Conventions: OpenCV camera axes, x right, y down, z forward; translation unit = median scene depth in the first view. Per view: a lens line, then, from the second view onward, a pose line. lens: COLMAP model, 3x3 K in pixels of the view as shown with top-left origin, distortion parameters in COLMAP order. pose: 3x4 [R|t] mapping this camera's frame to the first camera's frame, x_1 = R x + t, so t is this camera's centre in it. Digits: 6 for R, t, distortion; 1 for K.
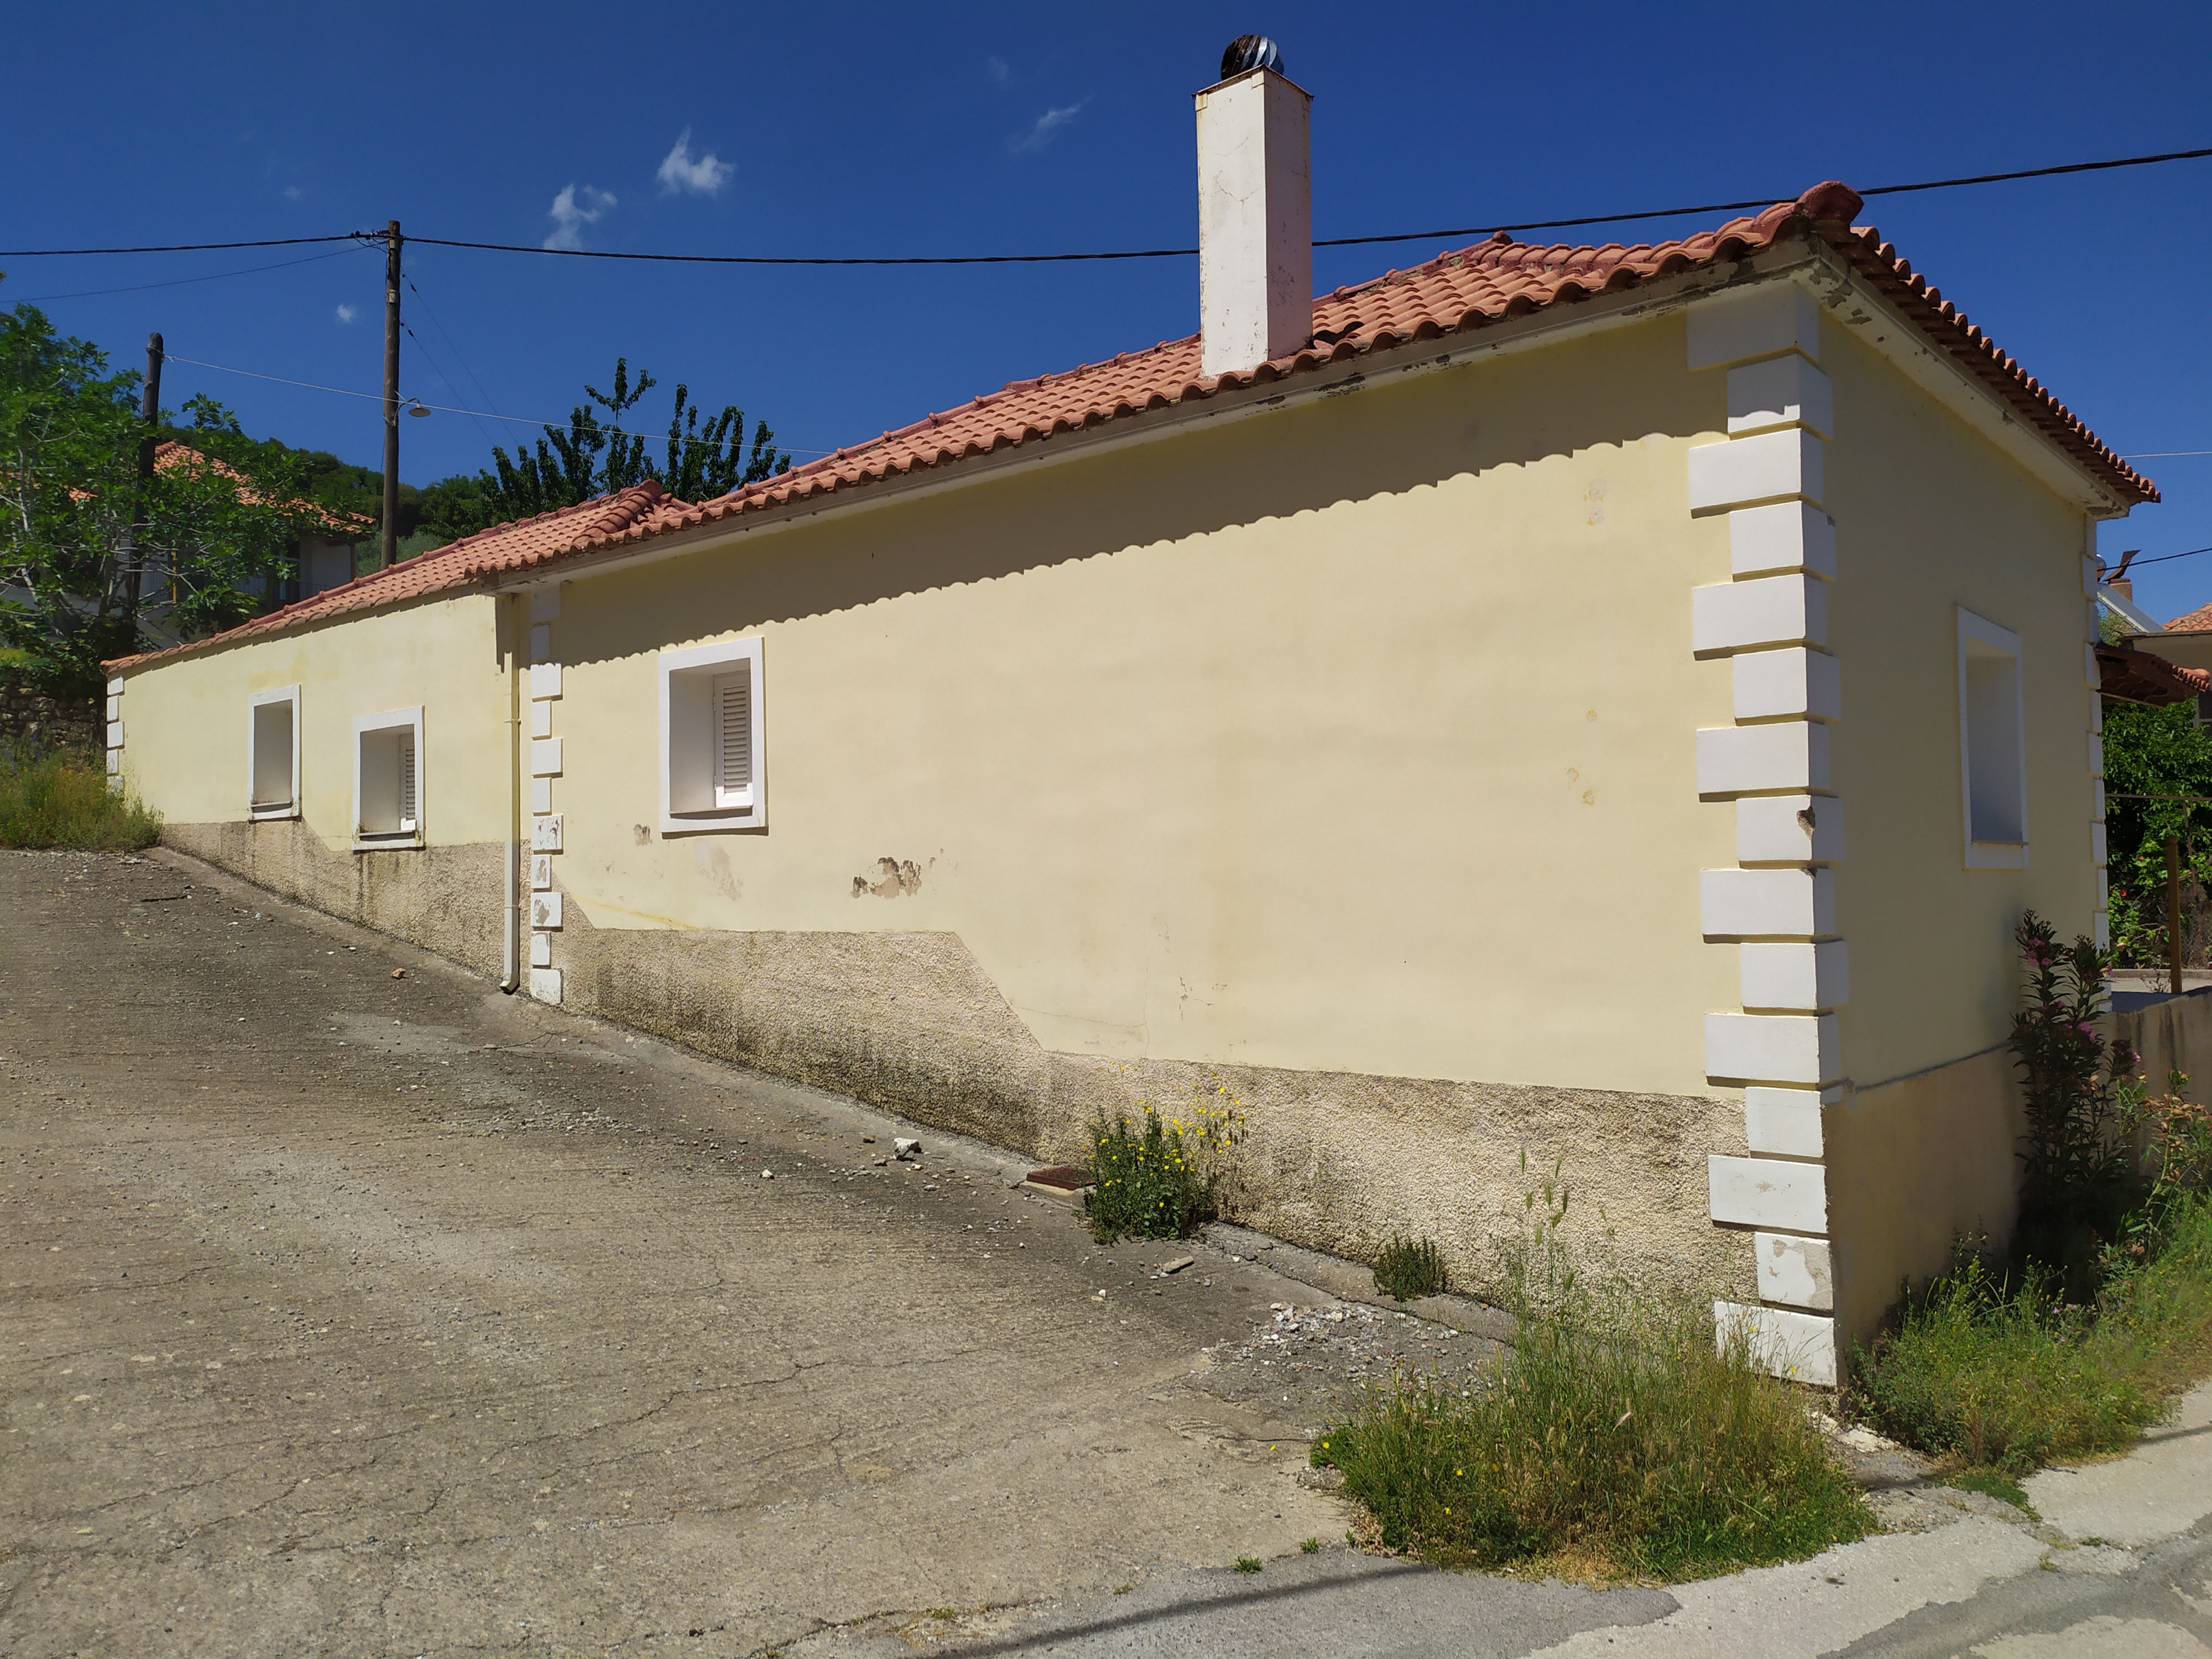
lens RADIAL K [[1512.0, 0, 1107.2], [0, 1512.0, 837.4], [0, 0, 1]] dist [0.056384, -0.031570]
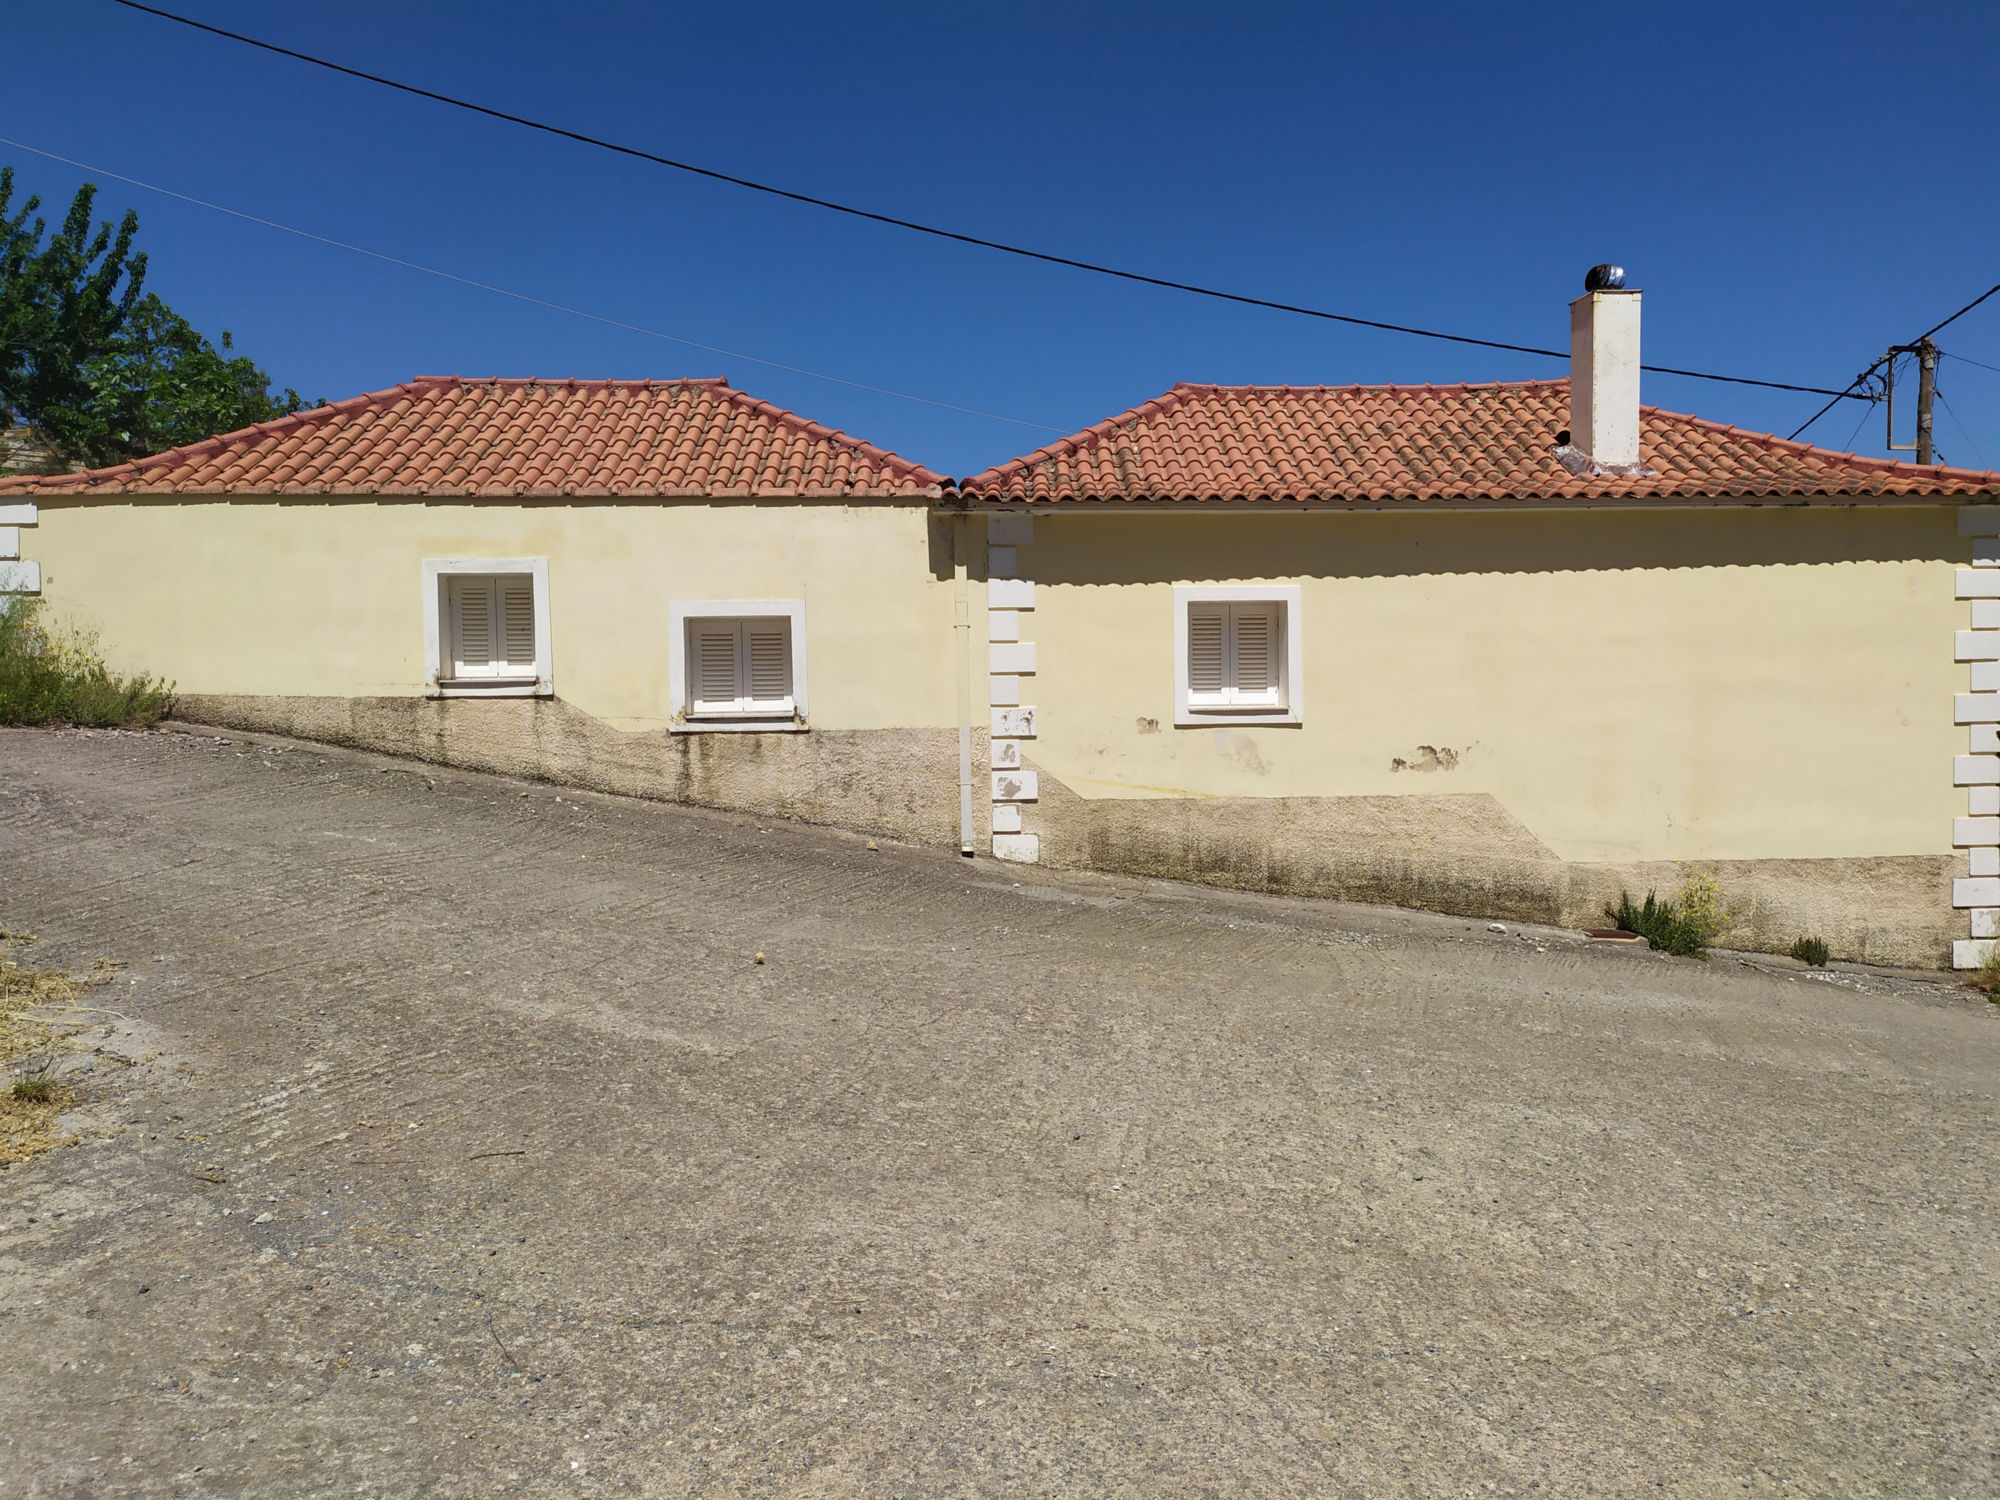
lens RADIAL K [[1367.1, 0, 1001.1], [0, 1367.1, 757.2], [0, 0, 1]] dist [0.056384, -0.031570]
pose [[0.757180, -0.014565, 0.653044, -1.277471], [-0.018000, 0.998906, 0.043150, -0.025330], [-0.652958, -0.044427, 0.756090, 0.221011]]
